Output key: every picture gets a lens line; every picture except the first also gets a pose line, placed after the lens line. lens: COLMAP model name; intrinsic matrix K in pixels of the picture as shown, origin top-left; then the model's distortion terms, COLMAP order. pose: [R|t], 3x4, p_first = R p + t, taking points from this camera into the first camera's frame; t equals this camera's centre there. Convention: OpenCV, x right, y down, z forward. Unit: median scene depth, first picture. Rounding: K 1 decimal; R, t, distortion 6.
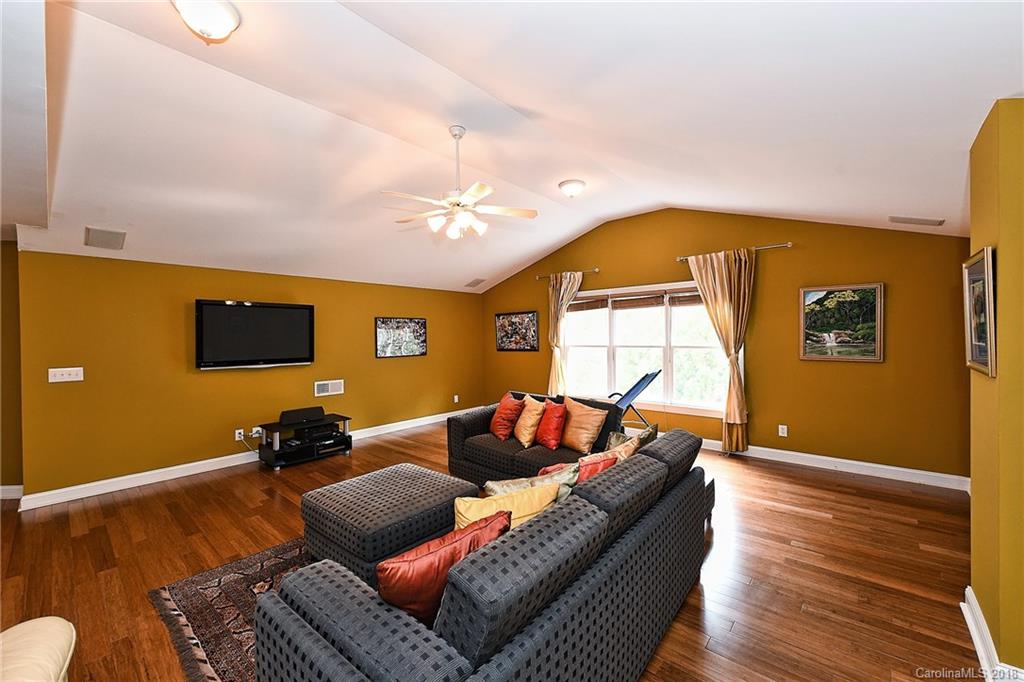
lens RADIAL K [[402.4, 0, 516.1], [0, 402.4, 337.8], [0, 0, 1]] dist [-0.000117, -0.000853]
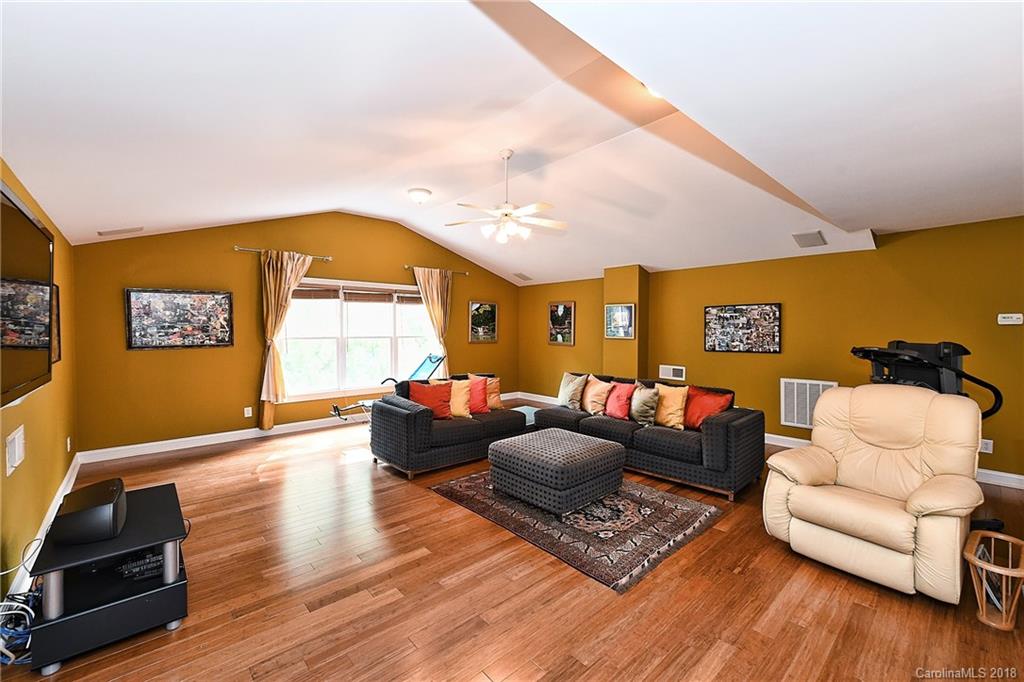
lens RADIAL K [[416.0, 0, 515.2], [0, 416.0, 337.9], [0, 0, 1]] dist [0.000975, -0.000362]
pose [[0.131397, -0.008116, 0.991297, -0.748479], [0.002514, 0.999966, 0.007854, 0.014758], [-0.991327, 0.001460, 0.131413, 0.442164]]
